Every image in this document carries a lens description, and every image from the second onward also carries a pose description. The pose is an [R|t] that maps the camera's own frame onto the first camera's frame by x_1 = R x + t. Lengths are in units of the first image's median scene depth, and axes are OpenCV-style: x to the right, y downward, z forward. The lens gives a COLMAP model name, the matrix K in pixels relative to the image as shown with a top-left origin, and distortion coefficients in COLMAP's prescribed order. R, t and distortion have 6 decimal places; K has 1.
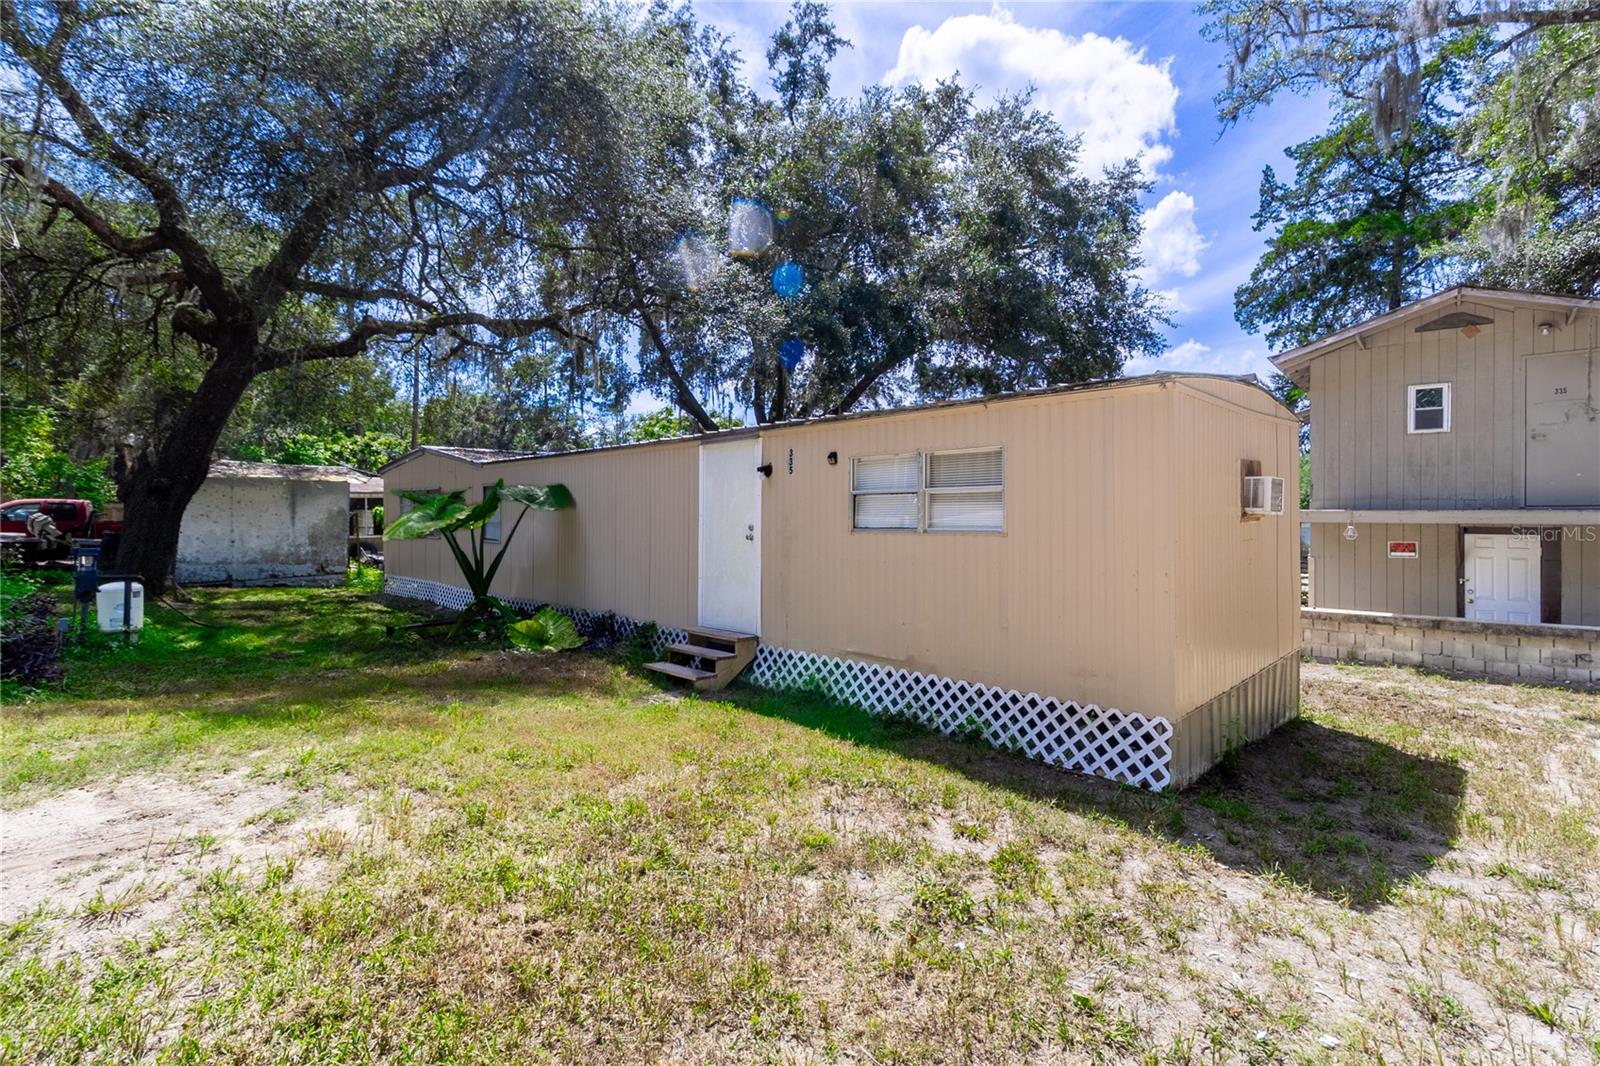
lens RADIAL K [[739.5, 0, 798.3], [0, 739.5, 519.9], [0, 0, 1]] dist [0.002388, 0.000356]
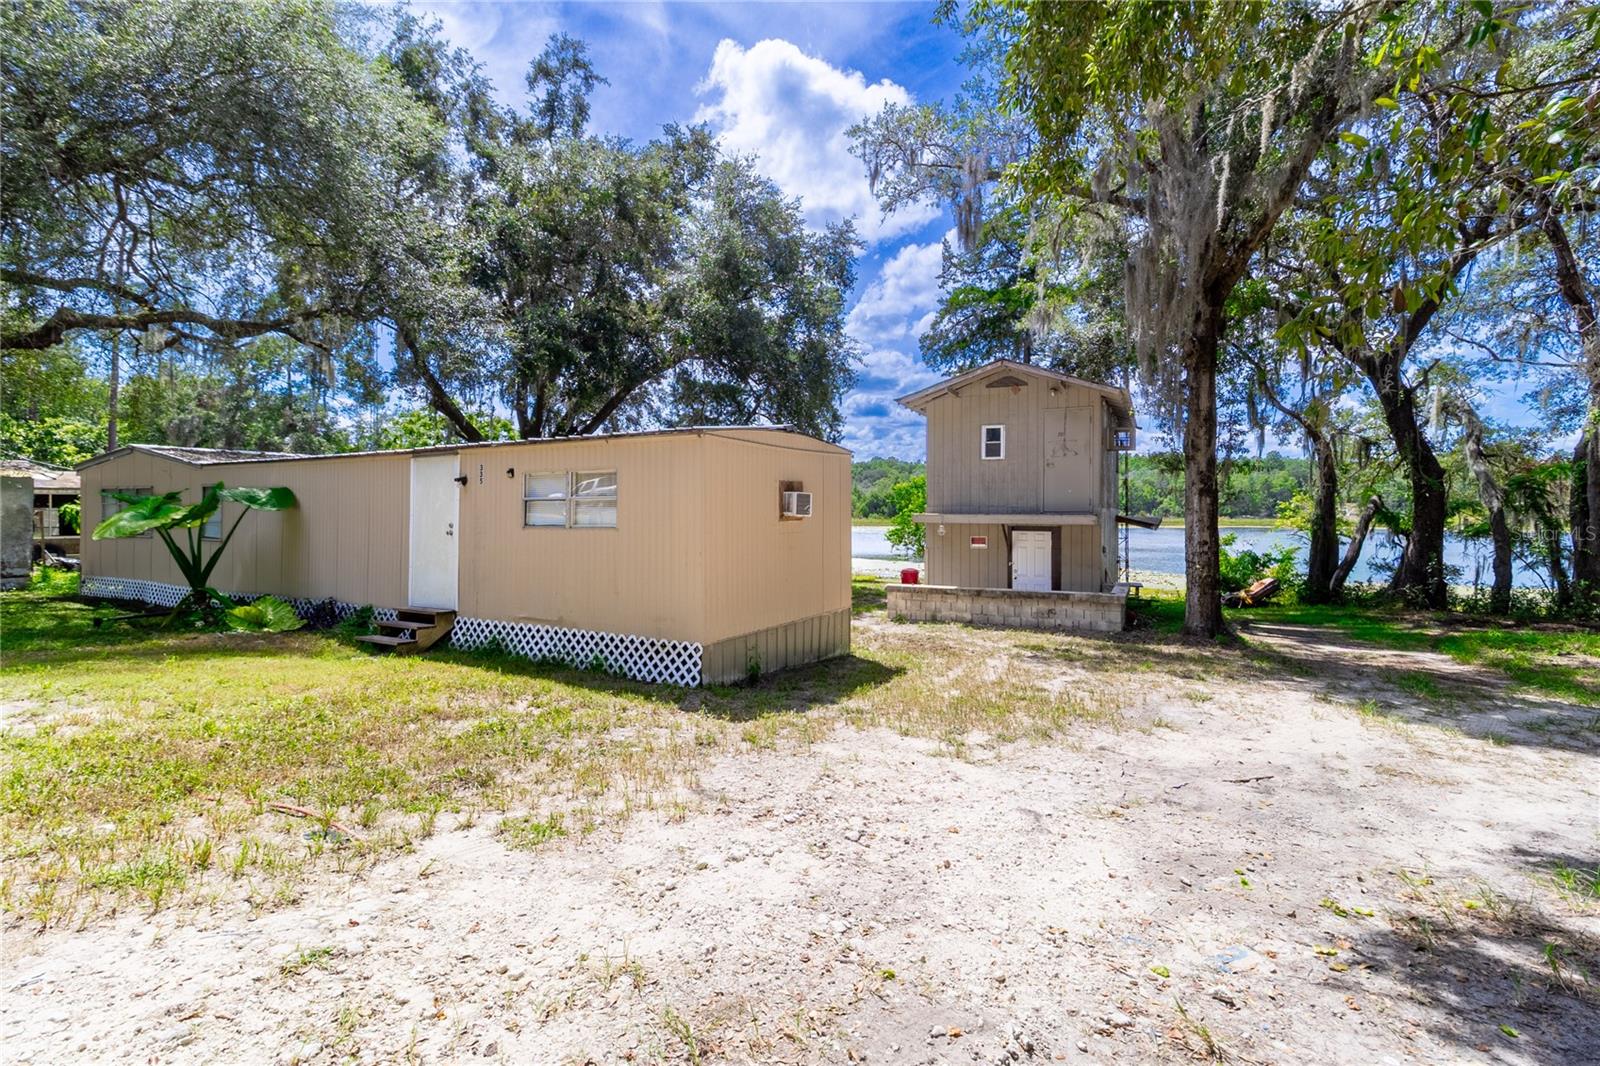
lens RADIAL K [[739.5, 0, 802.5], [0, 739.5, 518.5], [0, 0, 1]] dist [0.002388, 0.000356]
pose [[0.962621, 0.003489, 0.270829, 0.119487], [-0.002531, 0.999989, -0.003888, 0.001357], [-0.270839, 0.003057, 0.962620, -0.264956]]
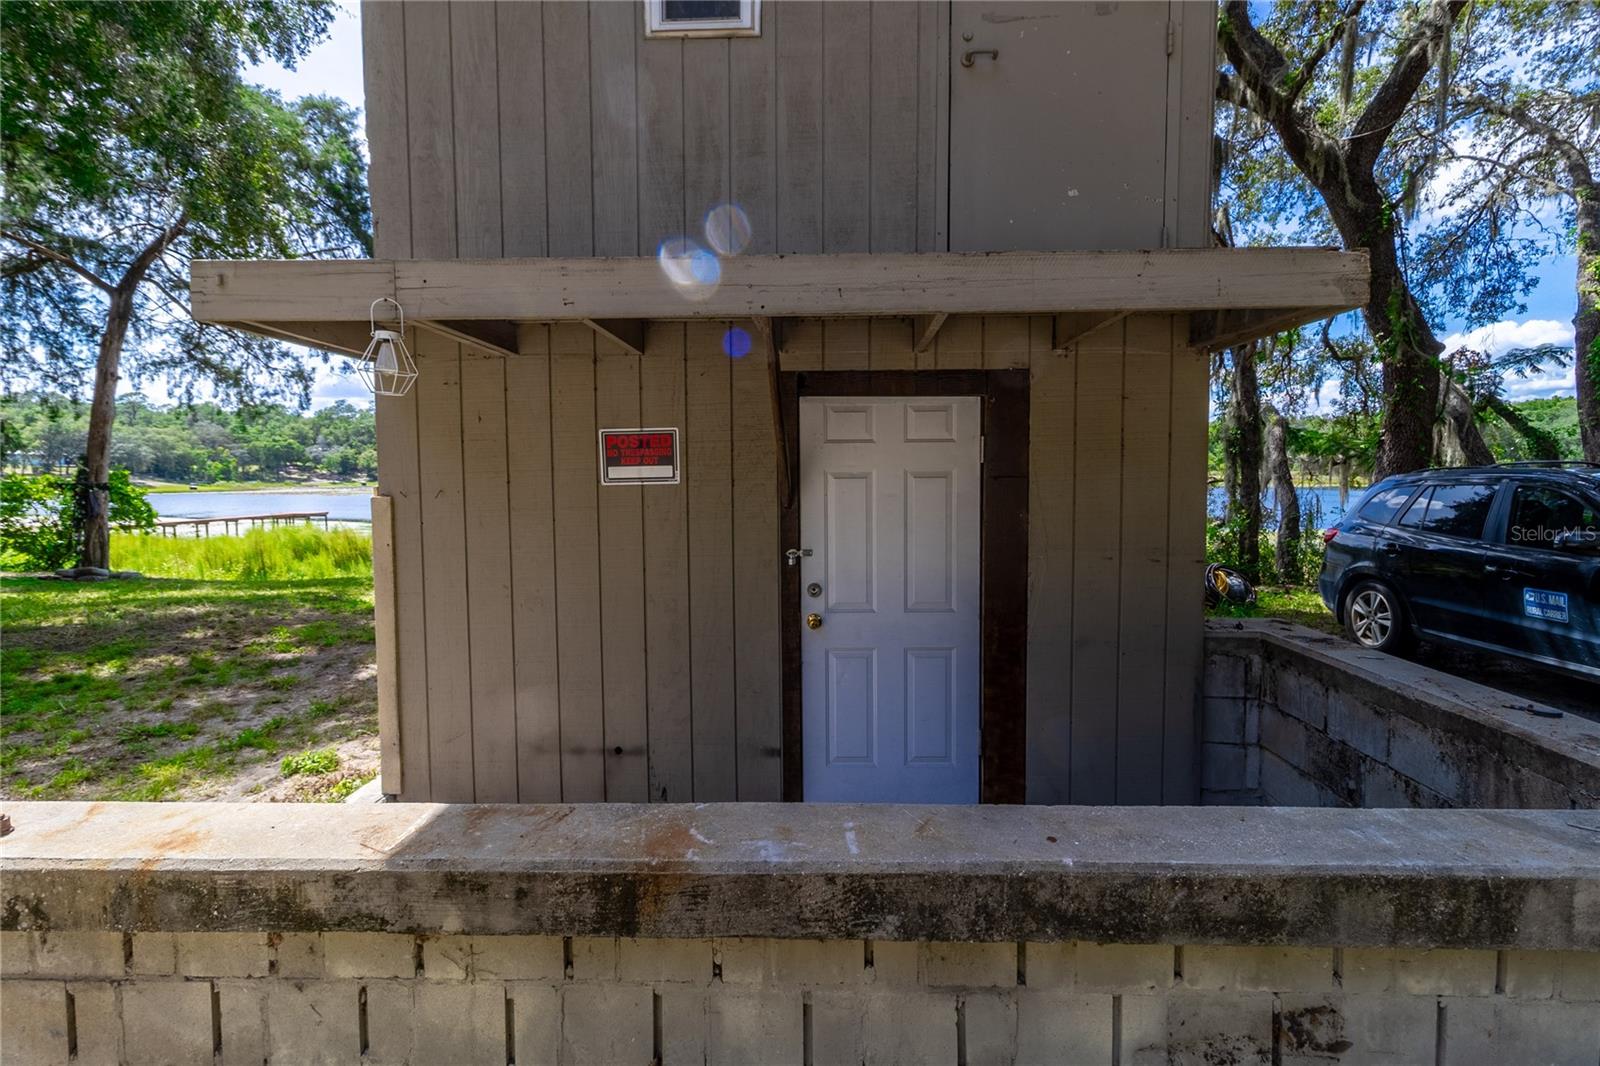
lens RADIAL K [[739.5, 0, 803.8], [0, 739.5, 530.5], [0, 0, 1]] dist [0.002388, 0.000356]
pose [[0.768119, -0.050924, 0.638279, 0.699533], [0.008050, 0.997522, 0.069899, 0.050490], [-0.640256, -0.048552, 0.766625, 0.759461]]
